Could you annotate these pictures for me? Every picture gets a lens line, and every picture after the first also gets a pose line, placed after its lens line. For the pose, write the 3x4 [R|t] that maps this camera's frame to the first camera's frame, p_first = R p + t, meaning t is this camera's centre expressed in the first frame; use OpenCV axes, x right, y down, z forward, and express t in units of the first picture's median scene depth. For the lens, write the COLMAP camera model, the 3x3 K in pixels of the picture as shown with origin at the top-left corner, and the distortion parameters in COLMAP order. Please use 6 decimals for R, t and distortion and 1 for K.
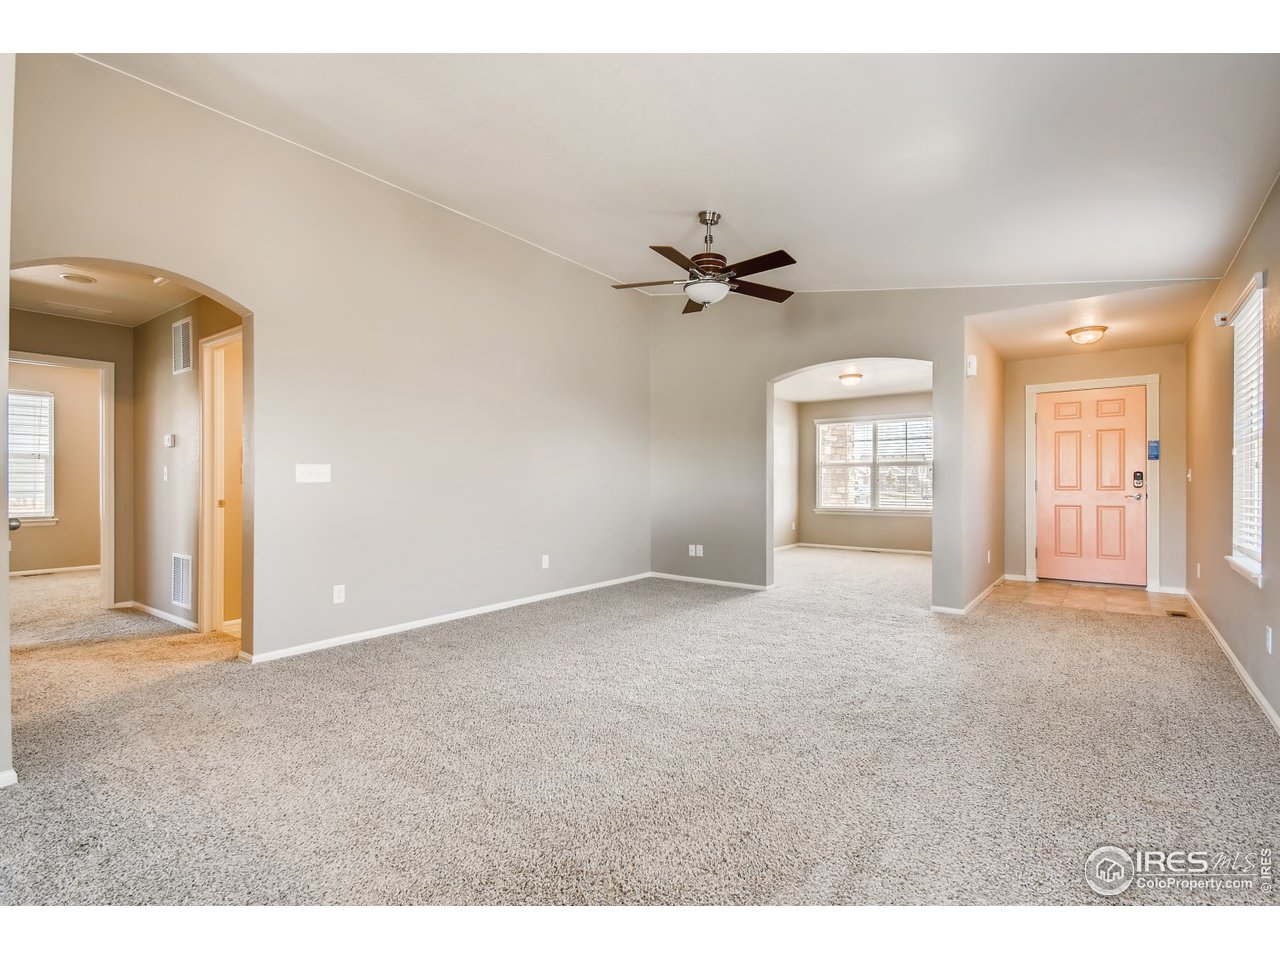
lens RADIAL K [[612.4, 0, 613.5], [0, 612.4, 488.3], [0, 0, 1]] dist [0.021077, -0.010638]
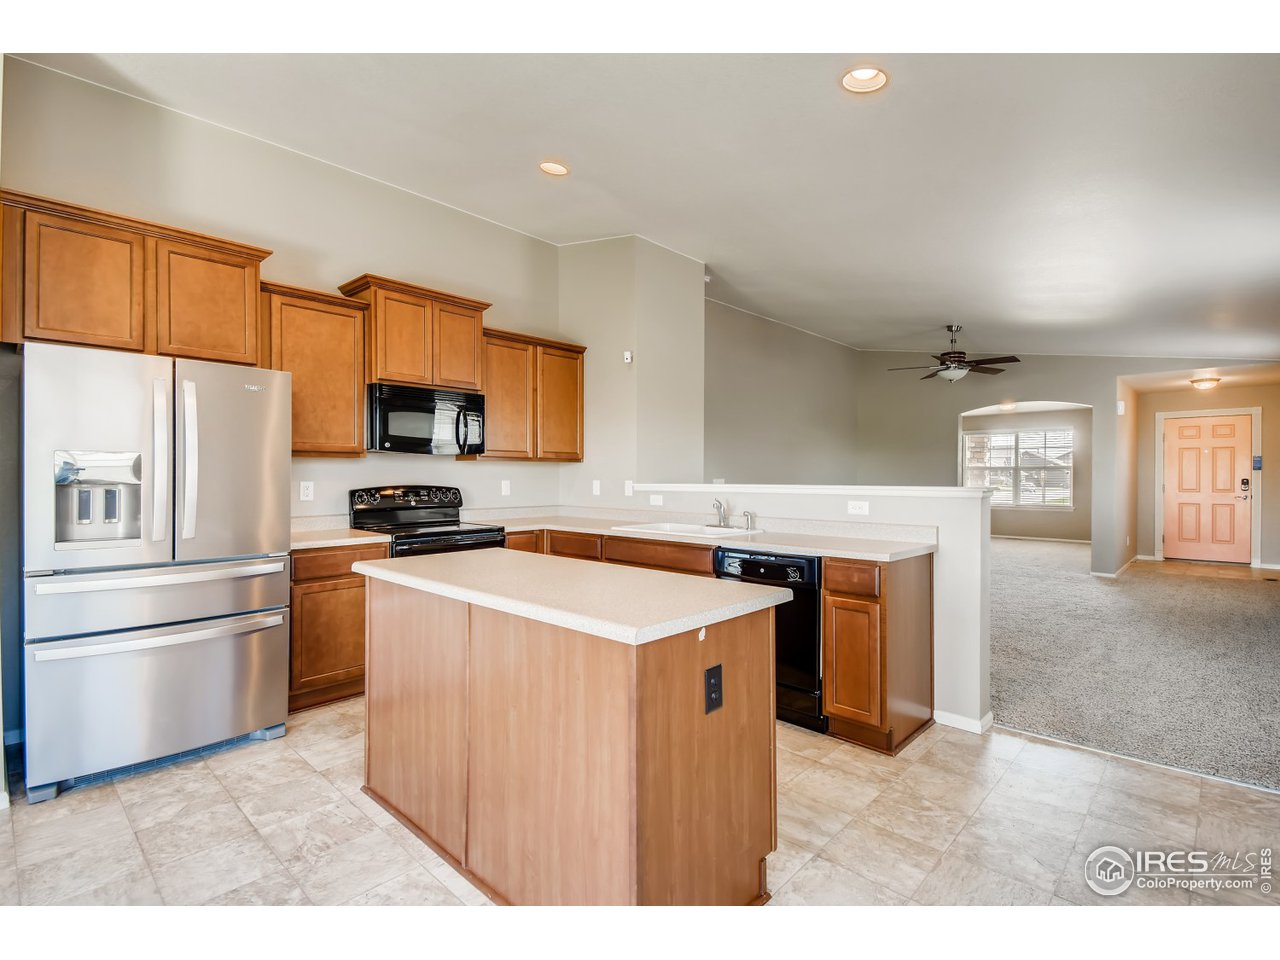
lens RADIAL K [[612.4, 0, 634.1], [0, 612.4, 486.1], [0, 0, 1]] dist [0.021077, -0.010638]
pose [[0.995985, -0.001022, -0.089514, -0.359508], [0.001893, 0.999952, 0.009649, -0.026287], [0.089500, -0.009780, 0.995939, -0.465004]]
